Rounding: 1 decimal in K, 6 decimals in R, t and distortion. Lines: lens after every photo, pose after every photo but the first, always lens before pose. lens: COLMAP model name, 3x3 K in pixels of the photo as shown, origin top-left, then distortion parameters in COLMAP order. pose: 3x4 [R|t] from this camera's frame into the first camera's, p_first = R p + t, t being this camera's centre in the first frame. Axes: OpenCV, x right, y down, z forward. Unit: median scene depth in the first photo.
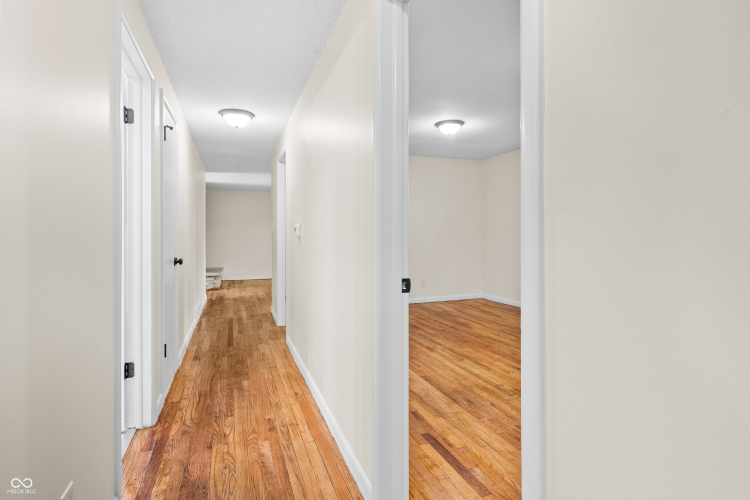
lens RADIAL K [[381.1, 0, 372.4], [0, 381.1, 233.7], [0, 0, 1]] dist [0.001390, 0.000080]
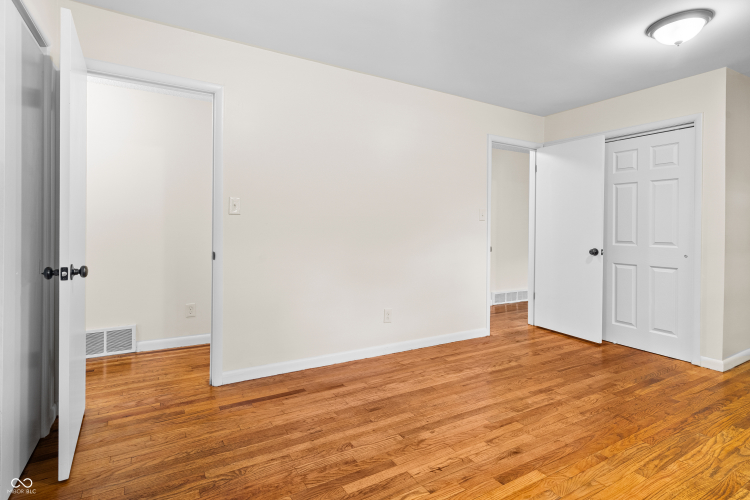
lens RADIAL K [[381.1, 0, 372.4], [0, 381.1, 233.7], [0, 0, 1]] dist [0.001390, 0.000080]
pose [[0.182801, 0.025653, -0.982815, 0.872879], [-0.002554, 0.999669, 0.025618, -0.005759], [0.983147, -0.002173, 0.182806, 0.632283]]
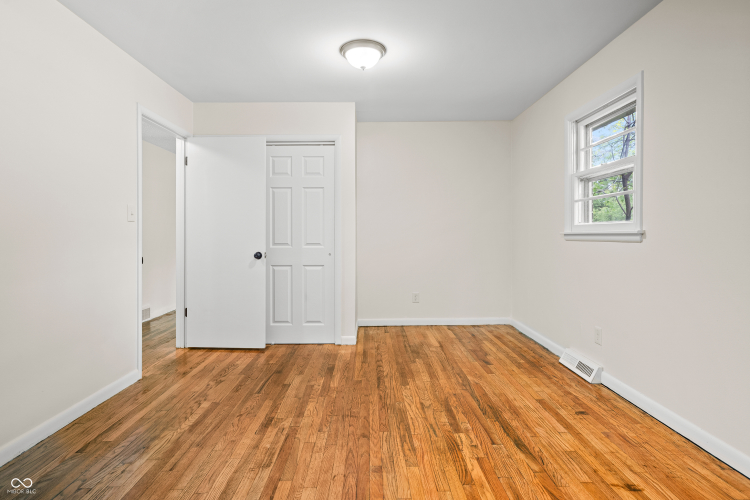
lens RADIAL K [[381.1, 0, 372.4], [0, 381.1, 233.7], [0, 0, 1]] dist [0.001390, 0.000080]
pose [[0.943804, 0.005636, -0.330459, 0.560844], [-0.002253, 0.999941, 0.010618, 0.000514], [0.330499, -0.009277, 0.943761, 0.561369]]
